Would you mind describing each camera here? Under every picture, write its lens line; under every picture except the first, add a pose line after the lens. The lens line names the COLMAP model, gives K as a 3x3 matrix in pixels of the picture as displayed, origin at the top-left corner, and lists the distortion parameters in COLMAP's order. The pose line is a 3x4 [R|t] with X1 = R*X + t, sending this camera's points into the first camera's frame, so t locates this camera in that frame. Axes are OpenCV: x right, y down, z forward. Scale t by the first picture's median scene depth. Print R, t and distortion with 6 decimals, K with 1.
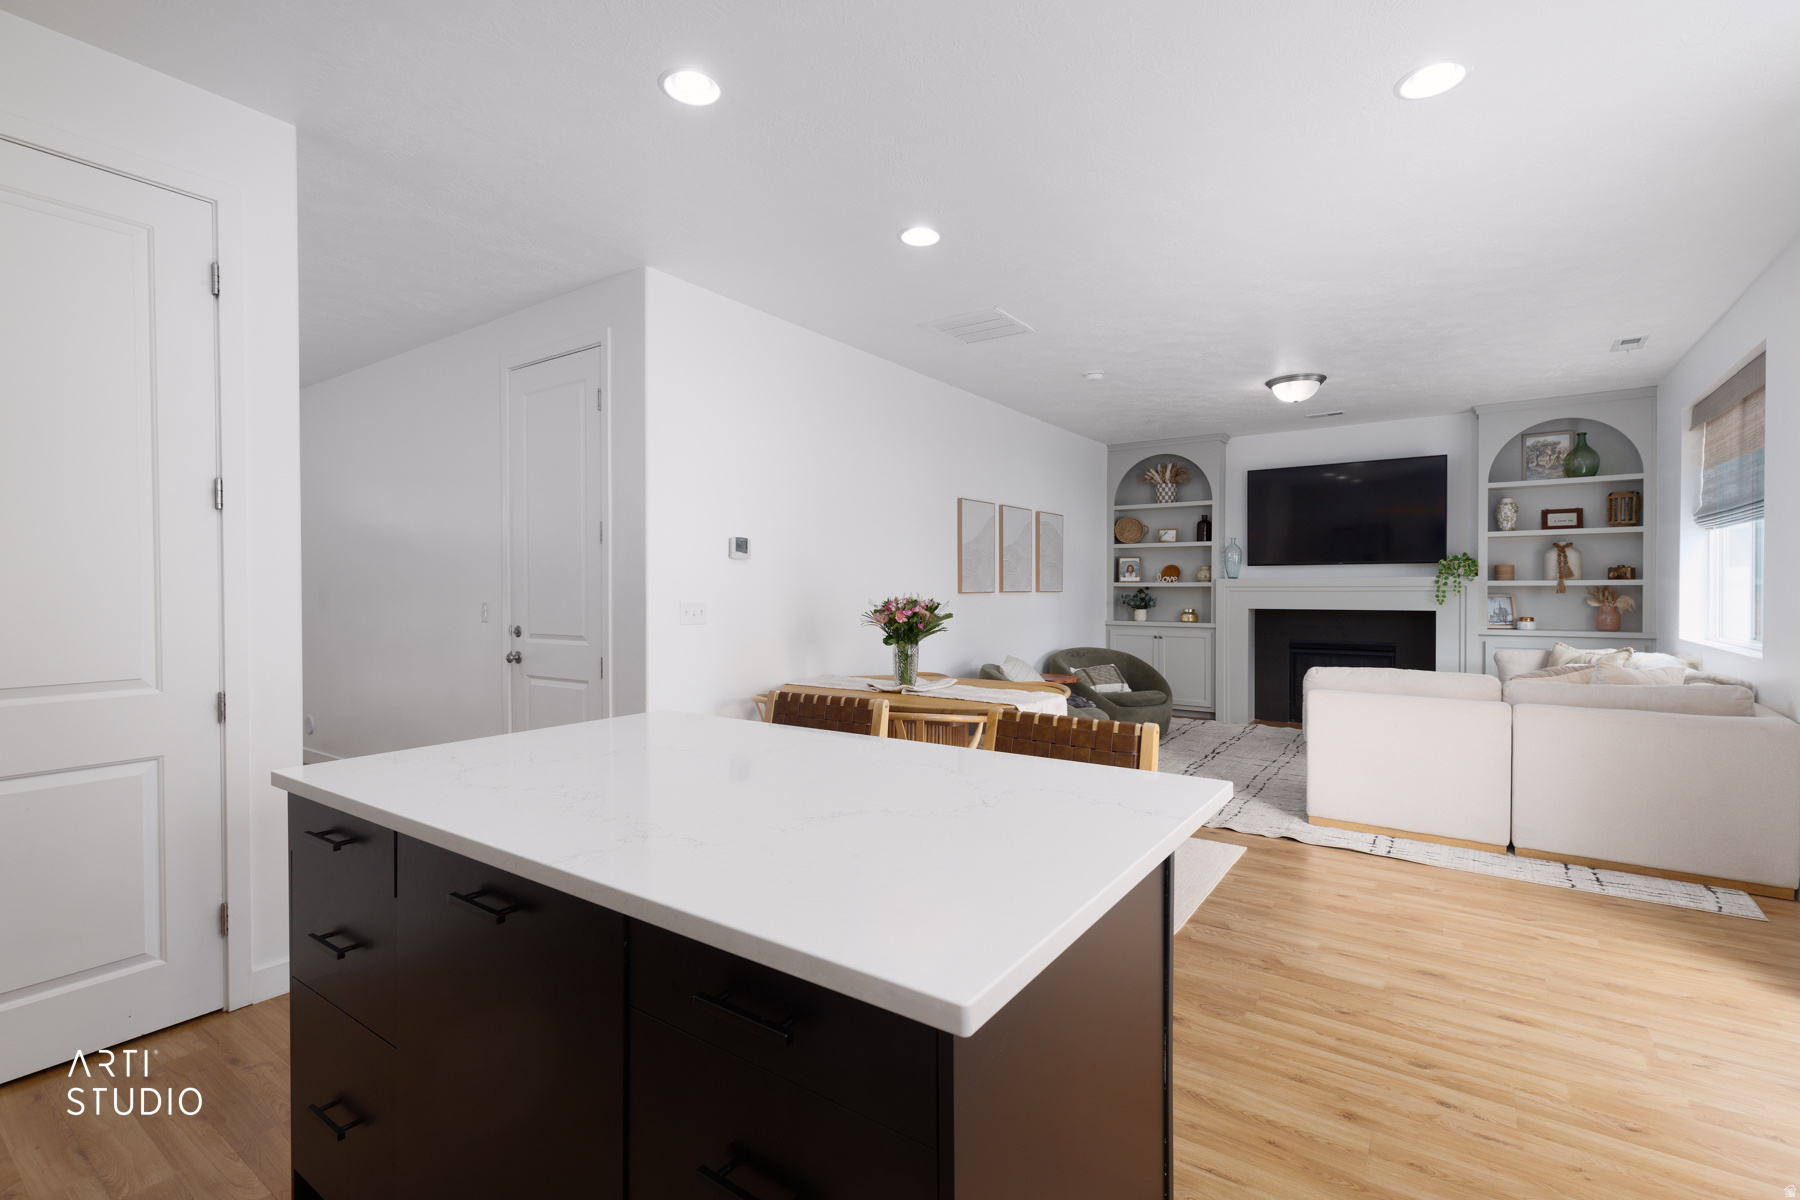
lens RADIAL K [[804.9, 0, 900.9], [0, 804.9, 599.1], [0, 0, 1]] dist [0.005388, -0.000137]
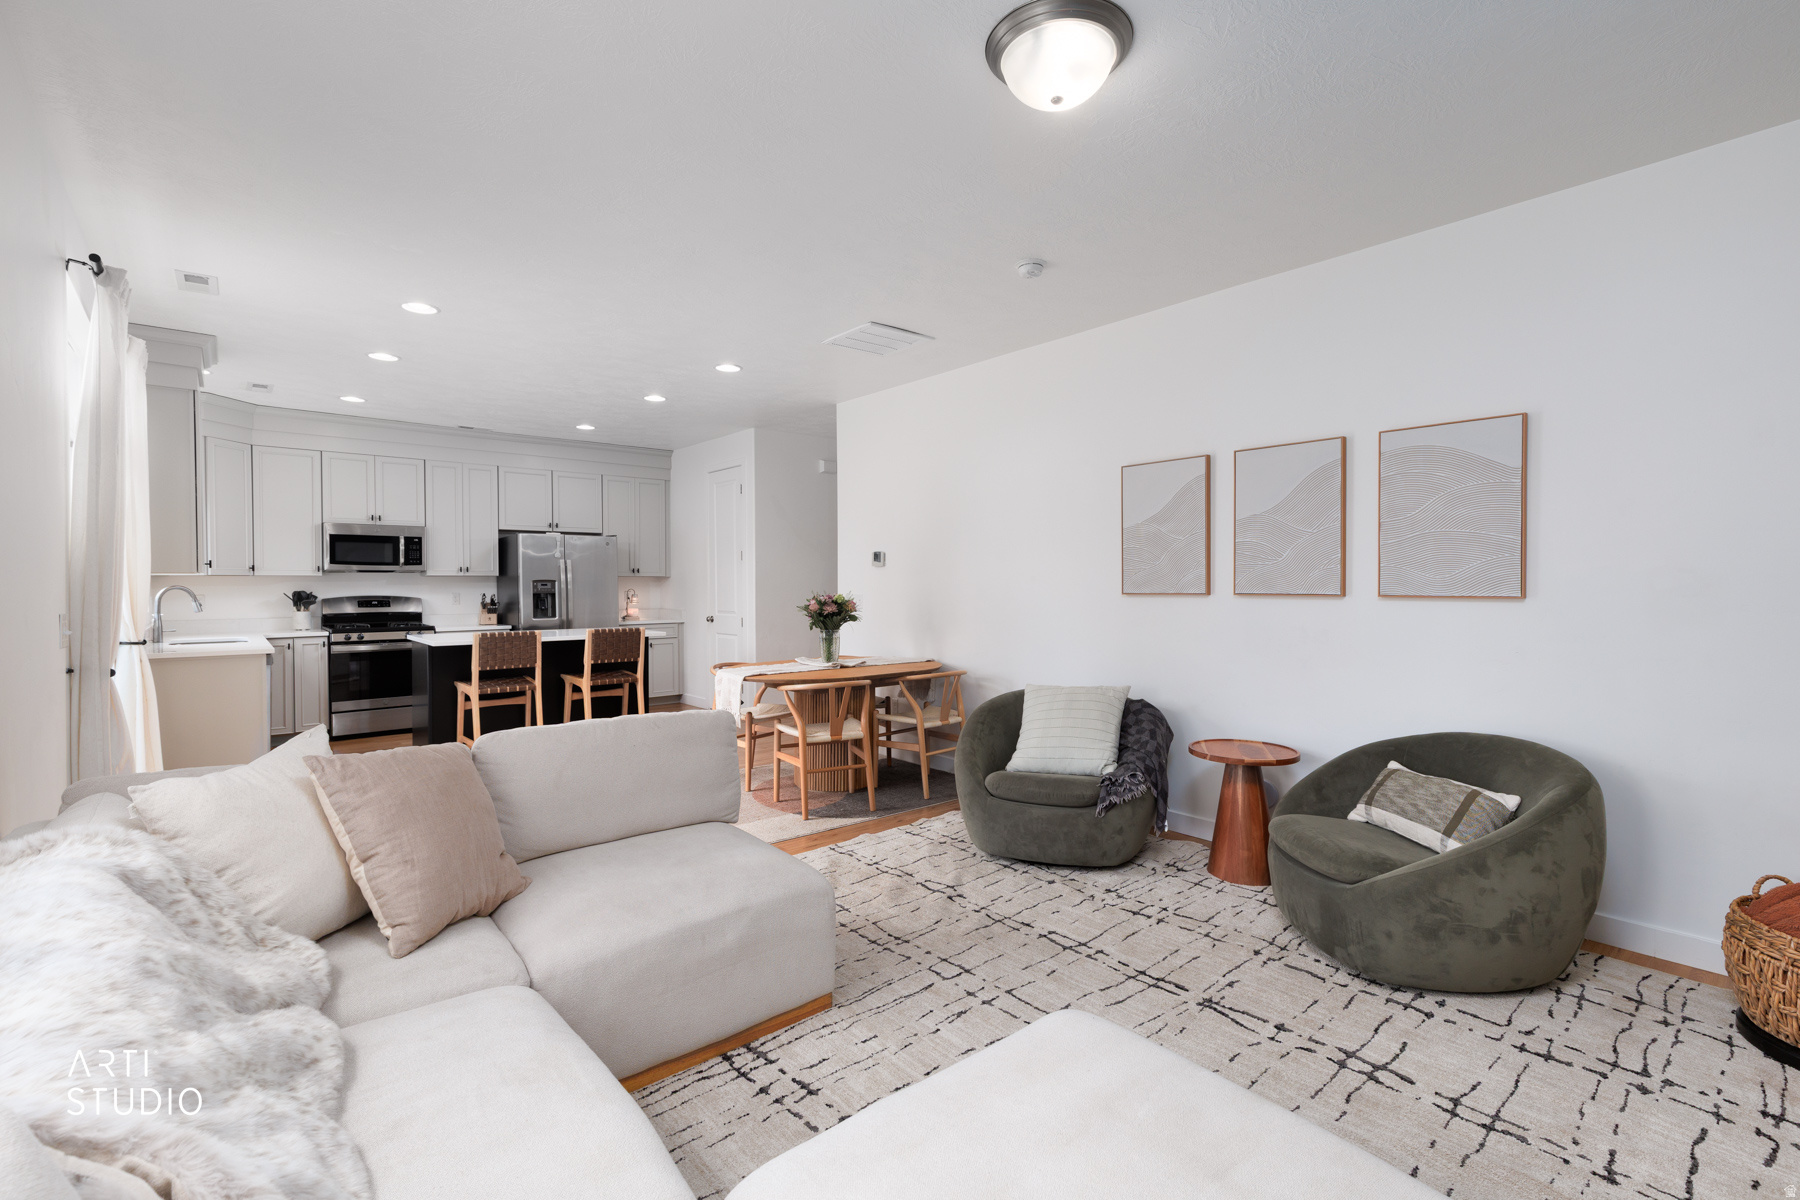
lens RADIAL K [[804.9, 0, 898.8], [0, 804.9, 599.7], [0, 0, 1]] dist [0.005388, -0.000137]
pose [[-0.253508, 0.017675, -0.967172, 1.224803], [-0.008510, 0.999754, 0.020501, -0.021140], [0.967296, 0.013428, -0.253296, 1.429195]]
